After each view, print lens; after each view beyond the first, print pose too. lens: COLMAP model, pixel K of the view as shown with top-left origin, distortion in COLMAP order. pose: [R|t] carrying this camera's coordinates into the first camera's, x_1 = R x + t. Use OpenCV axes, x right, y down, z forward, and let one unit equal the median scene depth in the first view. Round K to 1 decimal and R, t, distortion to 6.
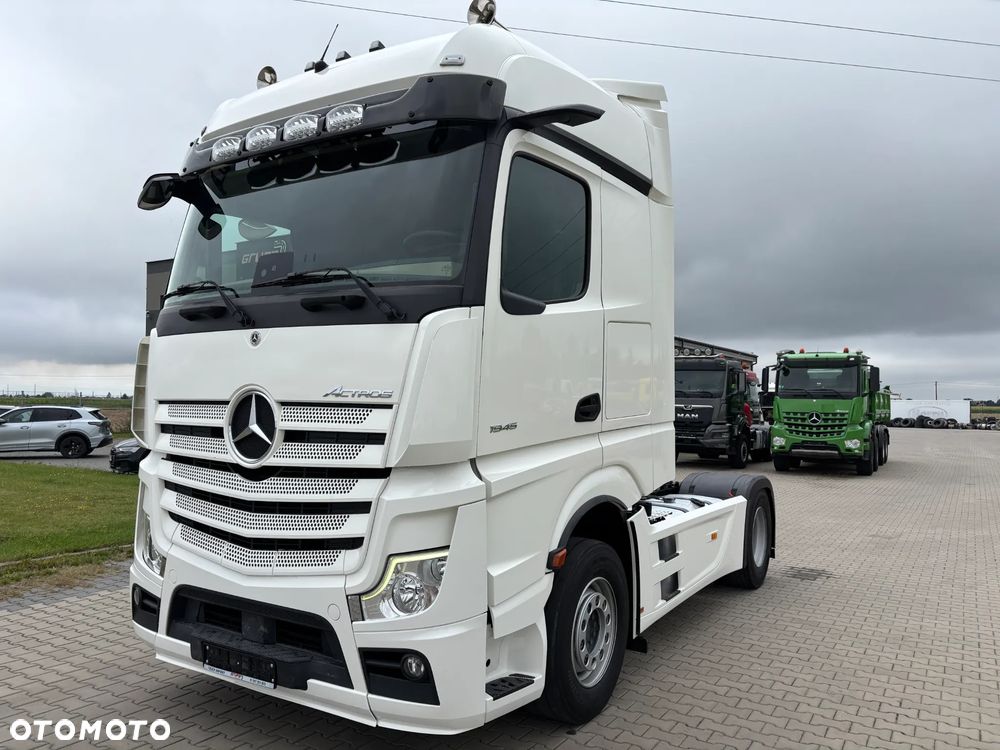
lens RADIAL K [[752.7, 0, 497.3], [0, 752.7, 384.1], [0, 0, 1]] dist [0.053750, -0.043836]
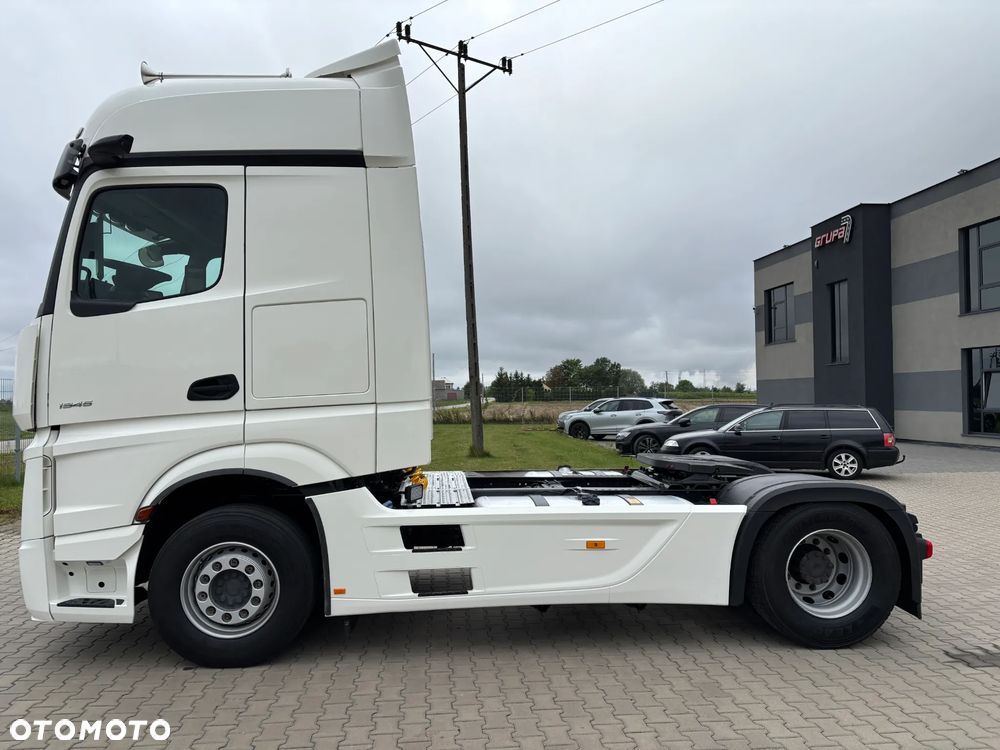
lens RADIAL K [[752.7, 0, 500.8], [0, 752.7, 381.9], [0, 0, 1]] dist [0.053750, -0.043836]
pose [[0.611927, -0.031286, -0.790295, 1.282945], [0.037188, 0.999250, -0.010762, 0.050902], [0.790039, -0.022804, 0.612632, 0.655727]]
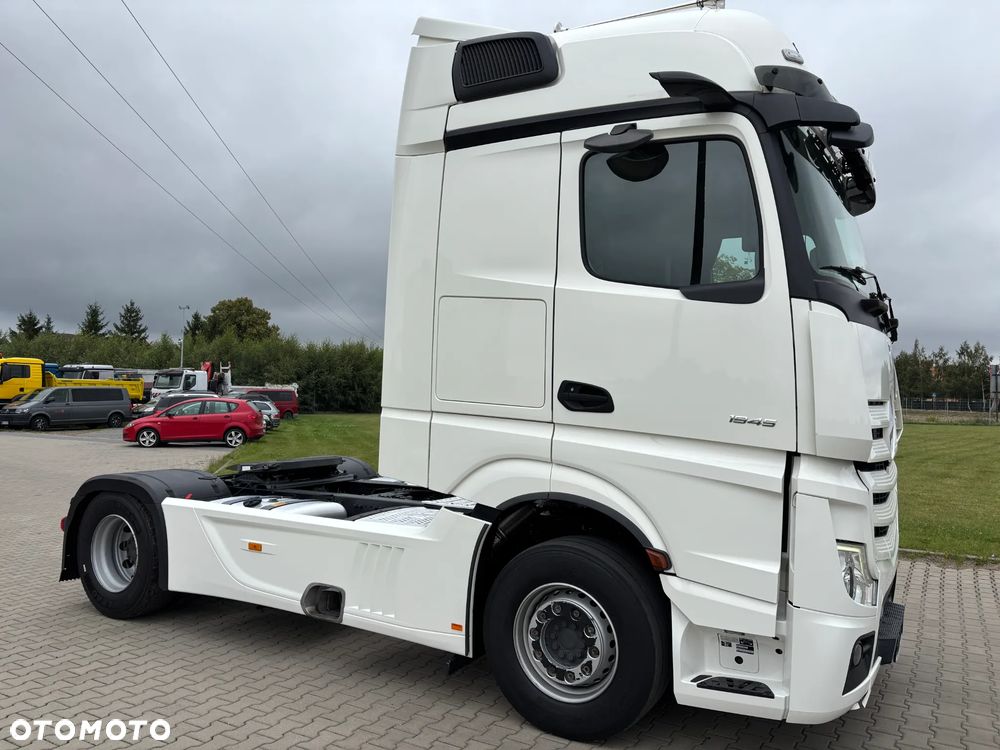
lens RADIAL K [[752.7, 0, 503.2], [0, 752.7, 378.2], [0, 0, 1]] dist [0.053750, -0.043836]
pose [[-0.016664, 0.008336, 0.999826, -1.305631], [-0.046724, 0.998866, -0.009107, 0.022009], [-0.998769, -0.046868, -0.016256, 1.450715]]
